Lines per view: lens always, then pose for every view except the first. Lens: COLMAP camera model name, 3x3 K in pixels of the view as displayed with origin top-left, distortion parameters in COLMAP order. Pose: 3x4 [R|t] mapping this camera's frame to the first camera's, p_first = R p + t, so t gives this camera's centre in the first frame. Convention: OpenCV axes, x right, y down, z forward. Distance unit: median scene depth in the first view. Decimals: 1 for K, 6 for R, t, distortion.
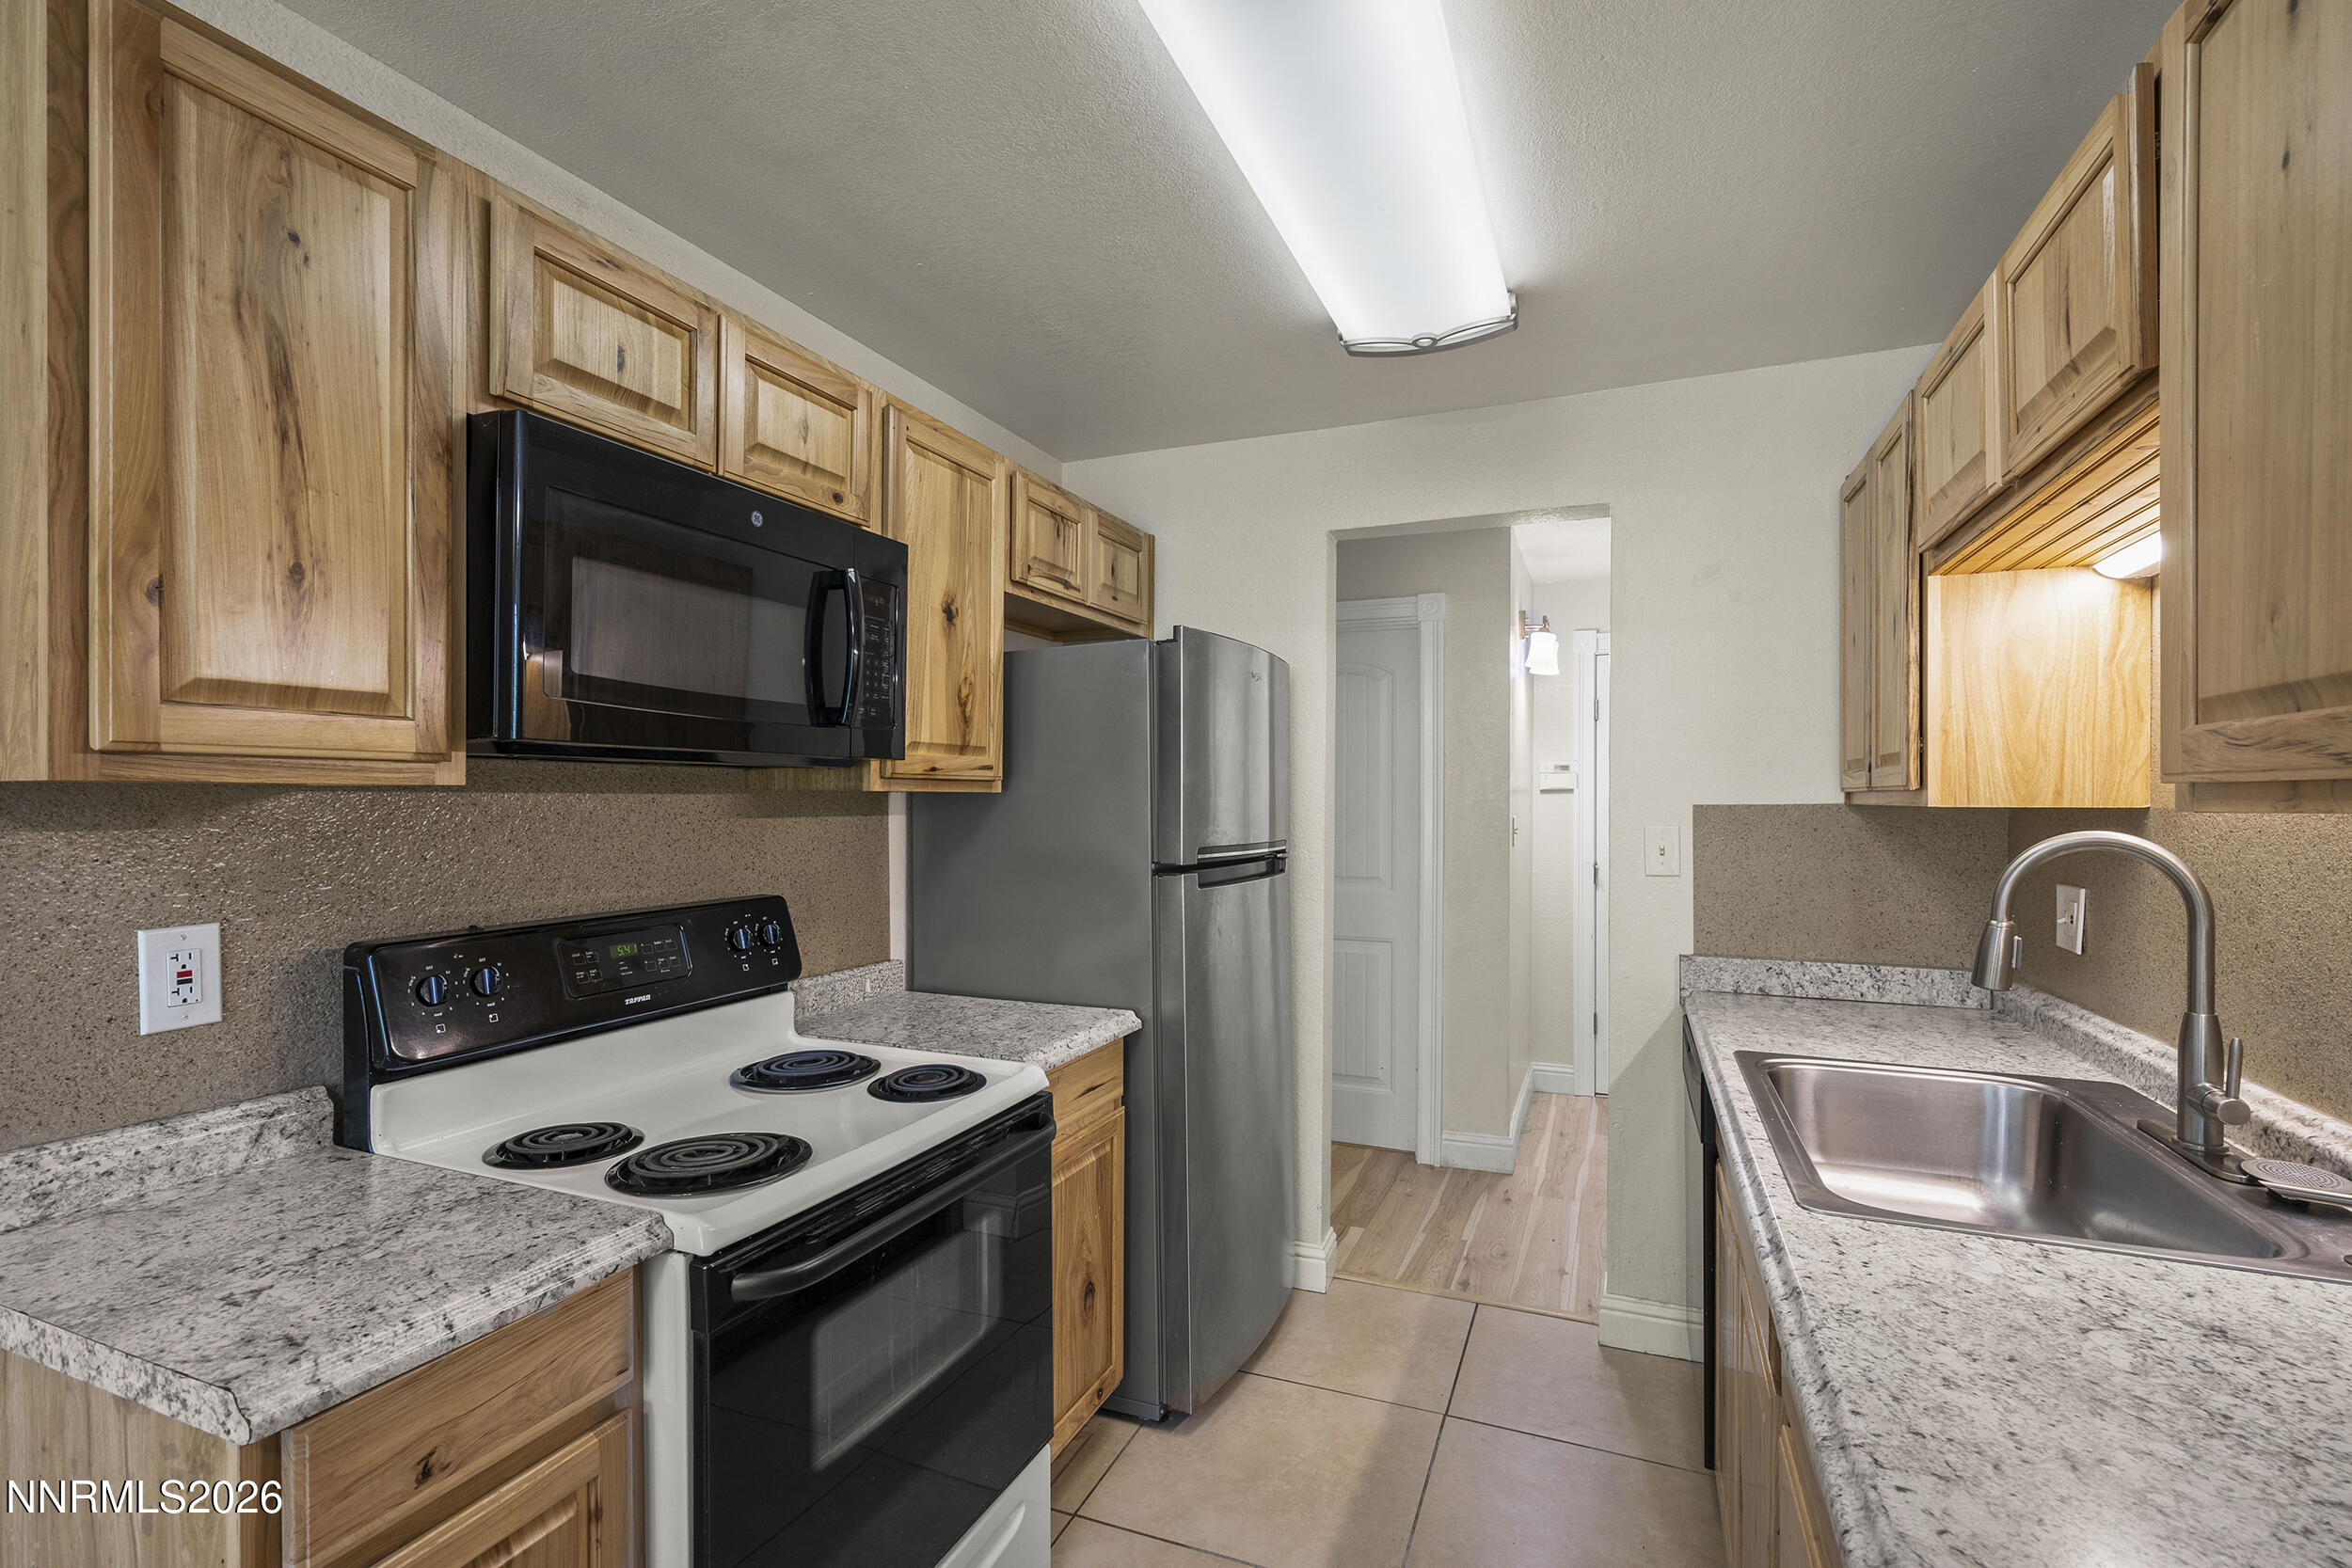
lens RADIAL K [[1079.4, 0, 1159.8], [0, 1079.4, 792.0], [0, 0, 1]] dist [-0.001556, -0.000101]
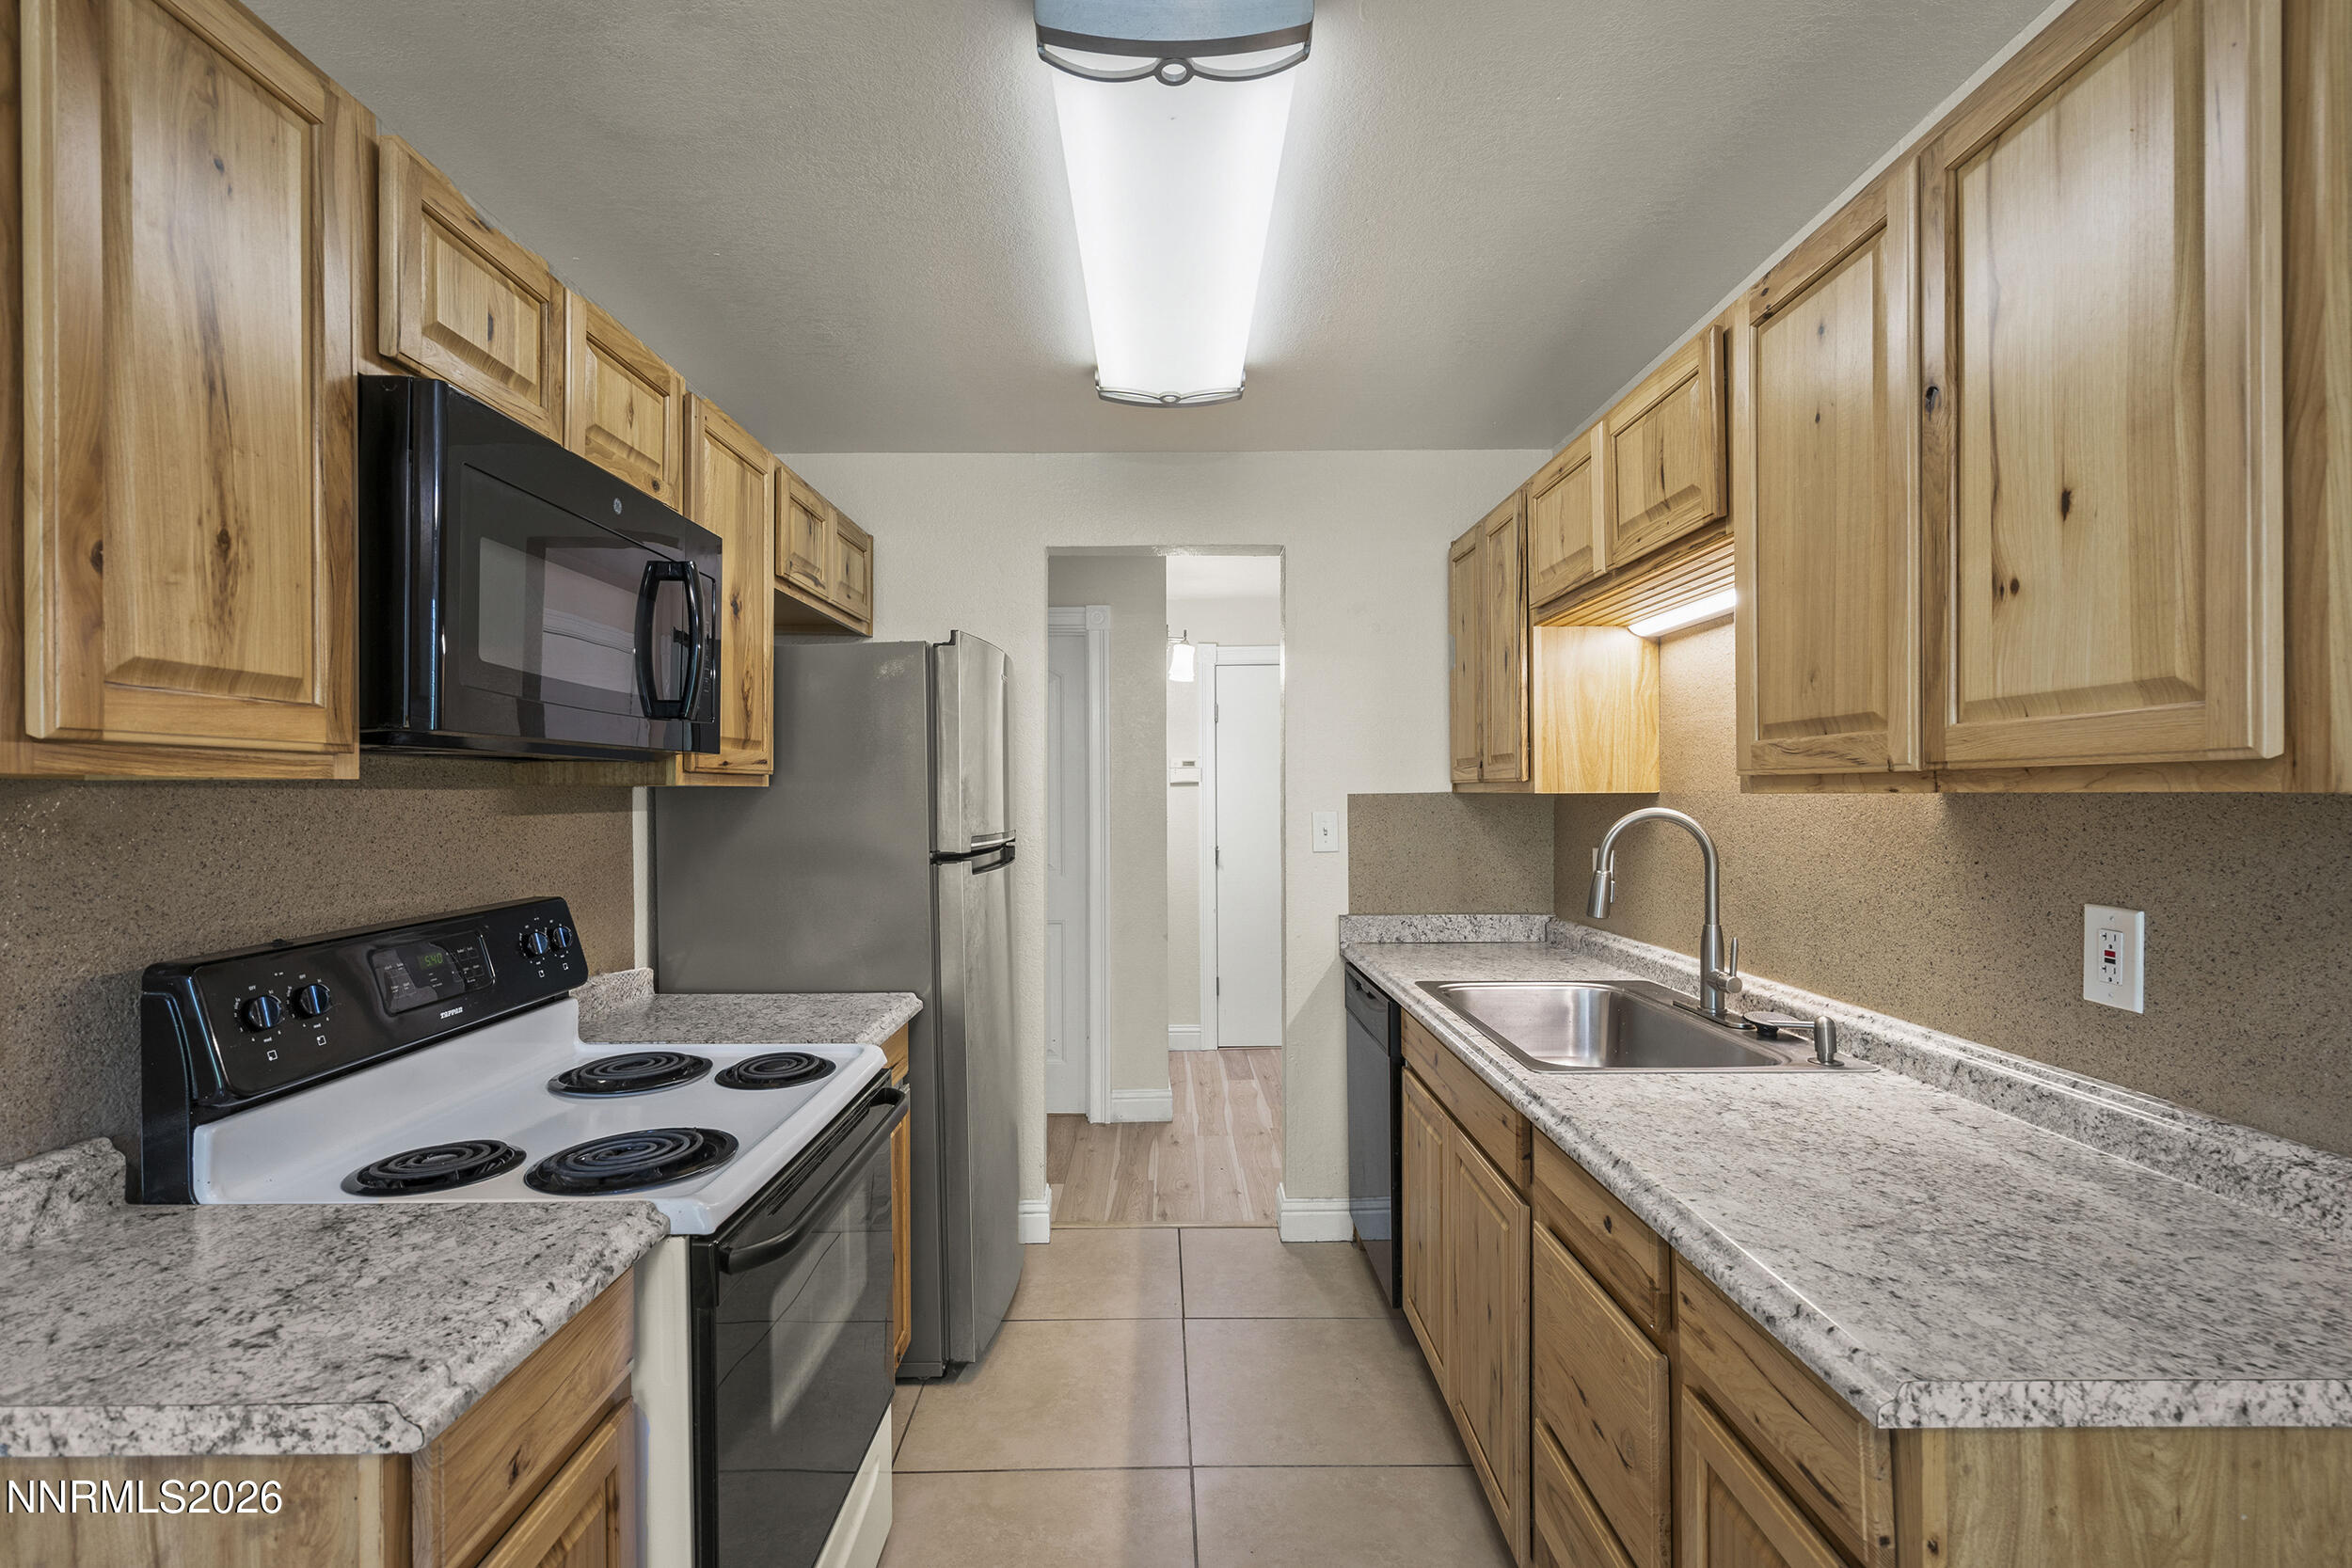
lens RADIAL K [[1064.3, 0, 1176.0], [0, 1064.3, 784.0], [0, 0, 1]] dist [-0.003289, 0.000450]
pose [[0.917703, -0.003681, 0.397250, -0.308944], [0.004664, 0.999988, -0.001508, 0.001923], [-0.397240, 0.003237, 0.917709, -0.084865]]
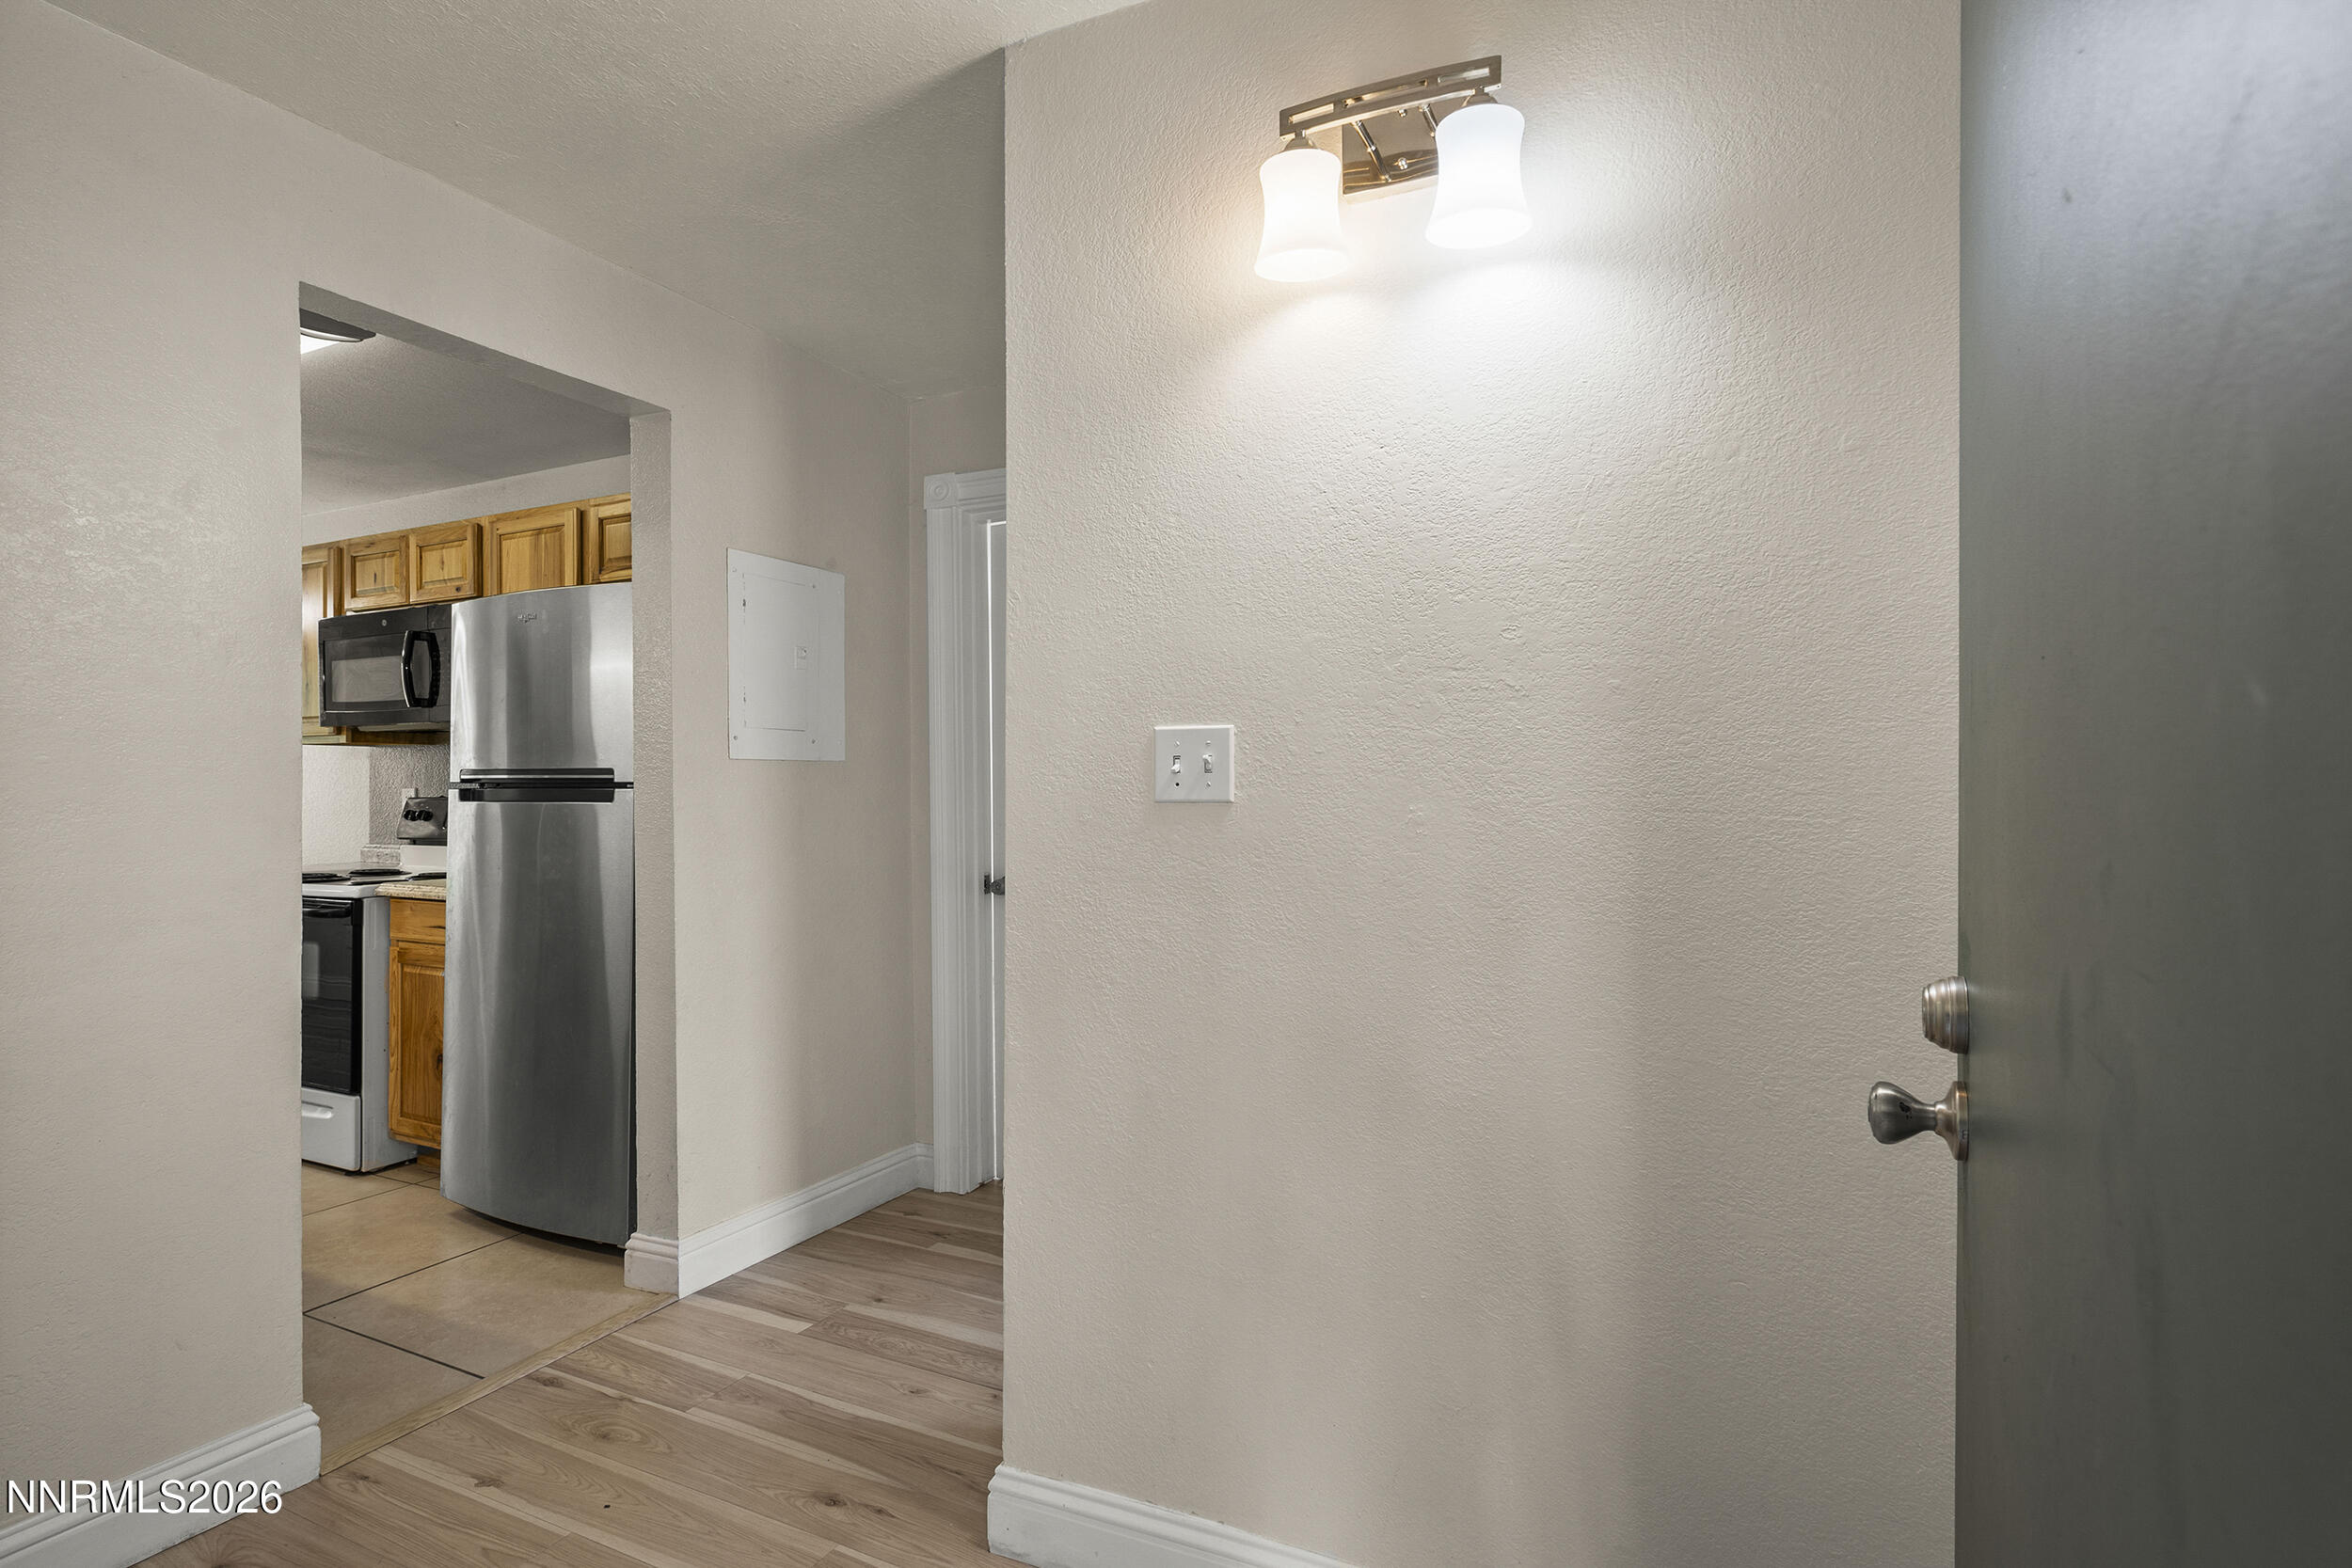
lens RADIAL K [[1064.3, 0, 1176.0], [0, 1064.3, 784.0], [0, 0, 1]] dist [-0.003289, 0.000450]
pose [[-0.004497, -0.006742, -0.999967, 2.006353], [0.004847, 0.999965, -0.006764, 0.123381], [0.999978, -0.004877, -0.004464, 2.858948]]
